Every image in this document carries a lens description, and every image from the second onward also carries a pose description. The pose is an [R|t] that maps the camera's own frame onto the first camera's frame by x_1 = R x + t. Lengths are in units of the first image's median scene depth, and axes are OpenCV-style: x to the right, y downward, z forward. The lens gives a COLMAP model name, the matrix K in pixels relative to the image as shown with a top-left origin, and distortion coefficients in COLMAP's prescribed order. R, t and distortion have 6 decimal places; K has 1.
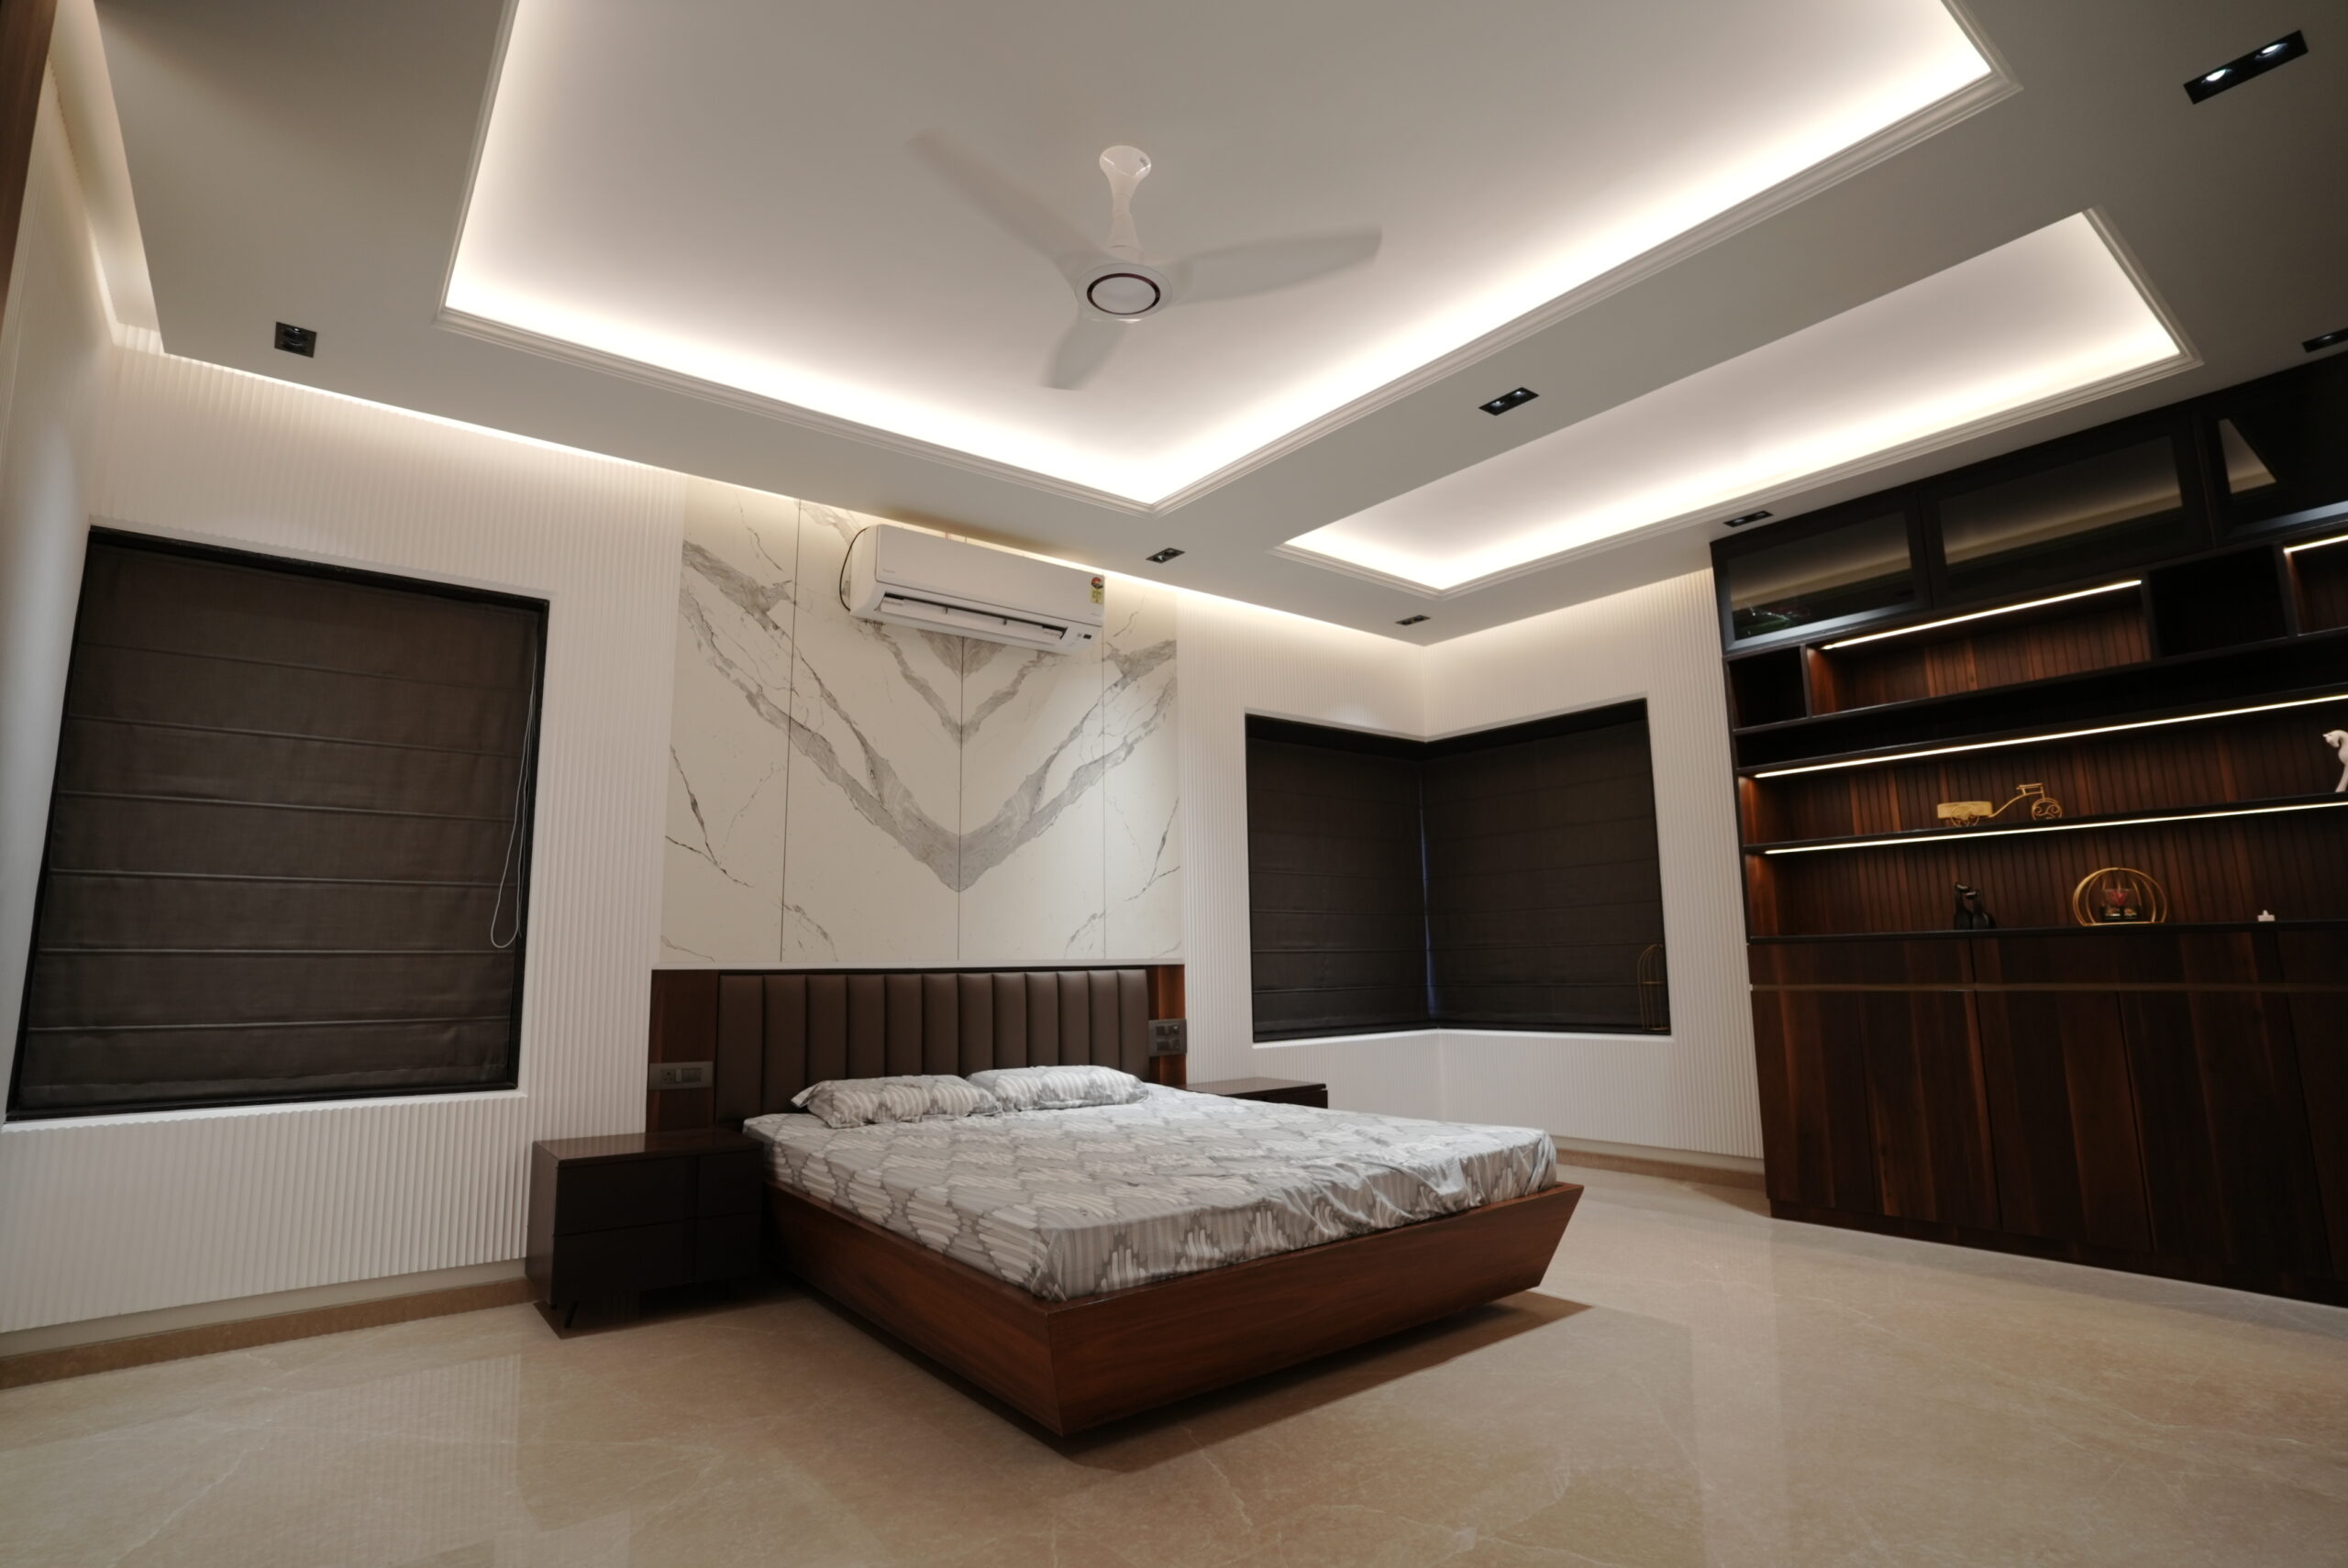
lens RADIAL K [[1148.7, 0, 1172.3], [0, 1148.7, 788.3], [0, 0, 1]] dist [-0.092858, 0.047178]
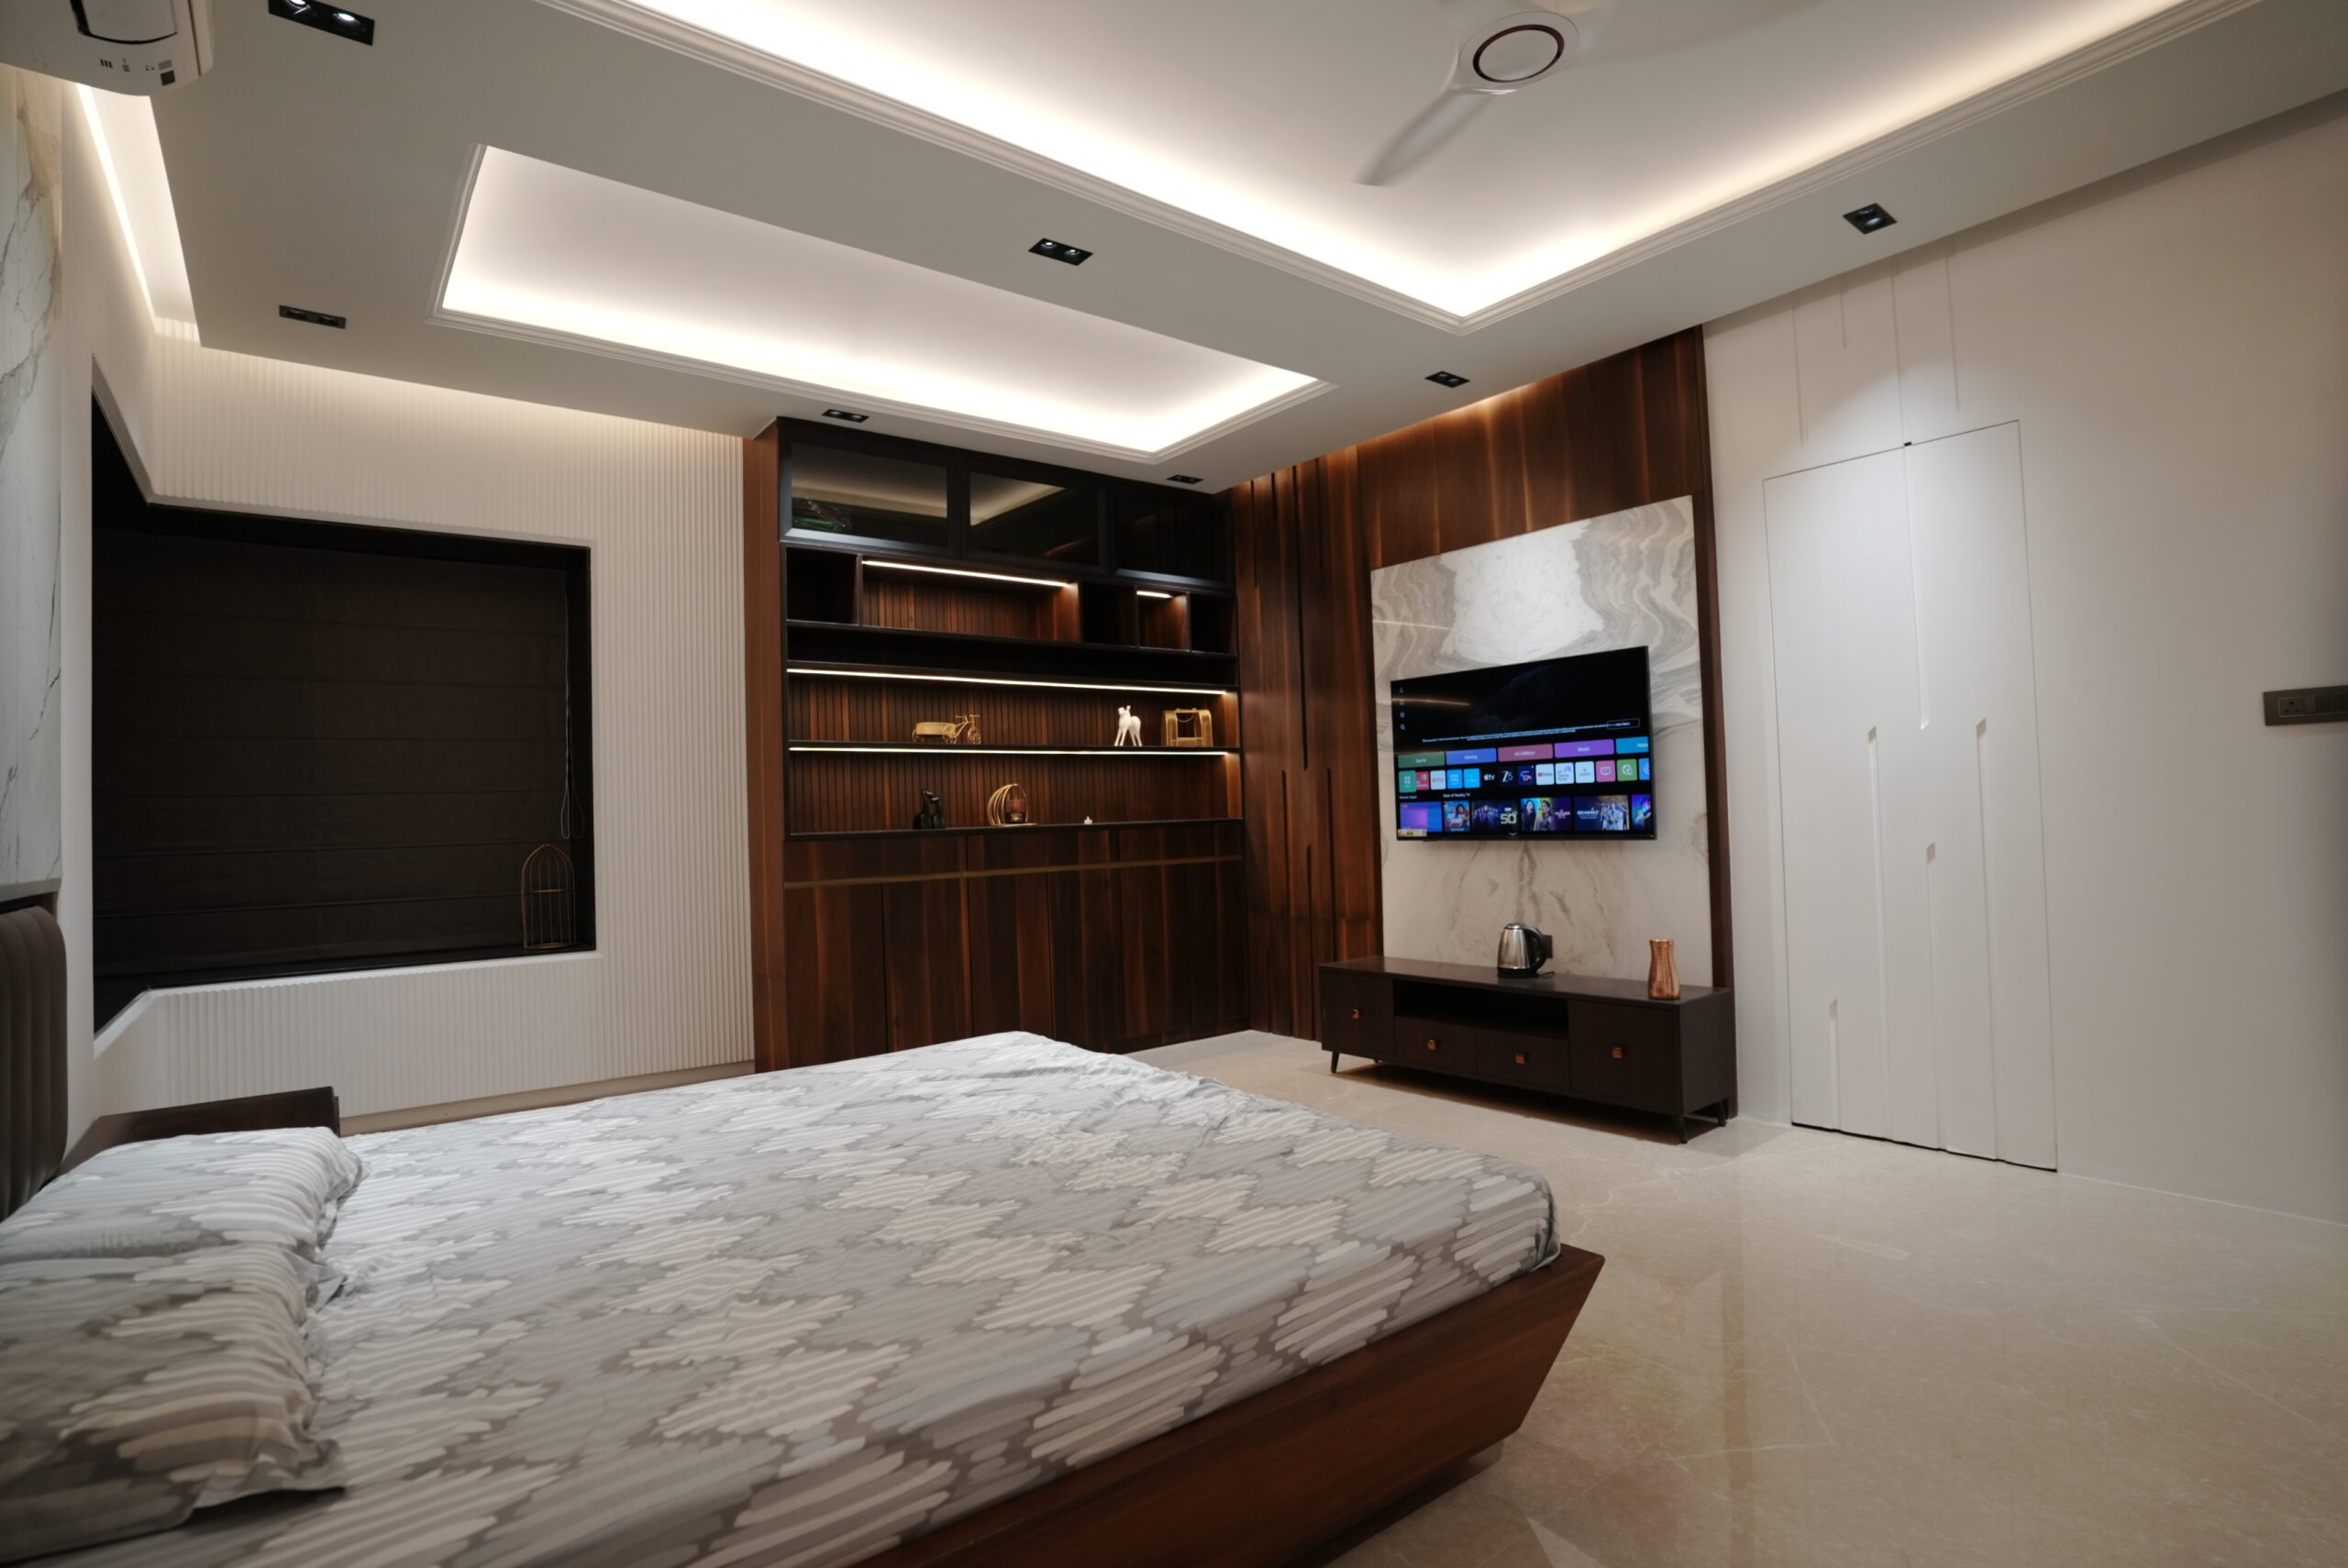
lens RADIAL K [[1148.7, 0, 1172.3], [0, 1148.7, 788.3], [0, 0, 1]] dist [-0.092858, 0.047178]
pose [[0.000159, 0.040787, 0.999168, -0.528490], [-0.118865, 0.992085, -0.040479, 0.104105], [-0.992910, -0.118760, 0.005006, 0.744944]]
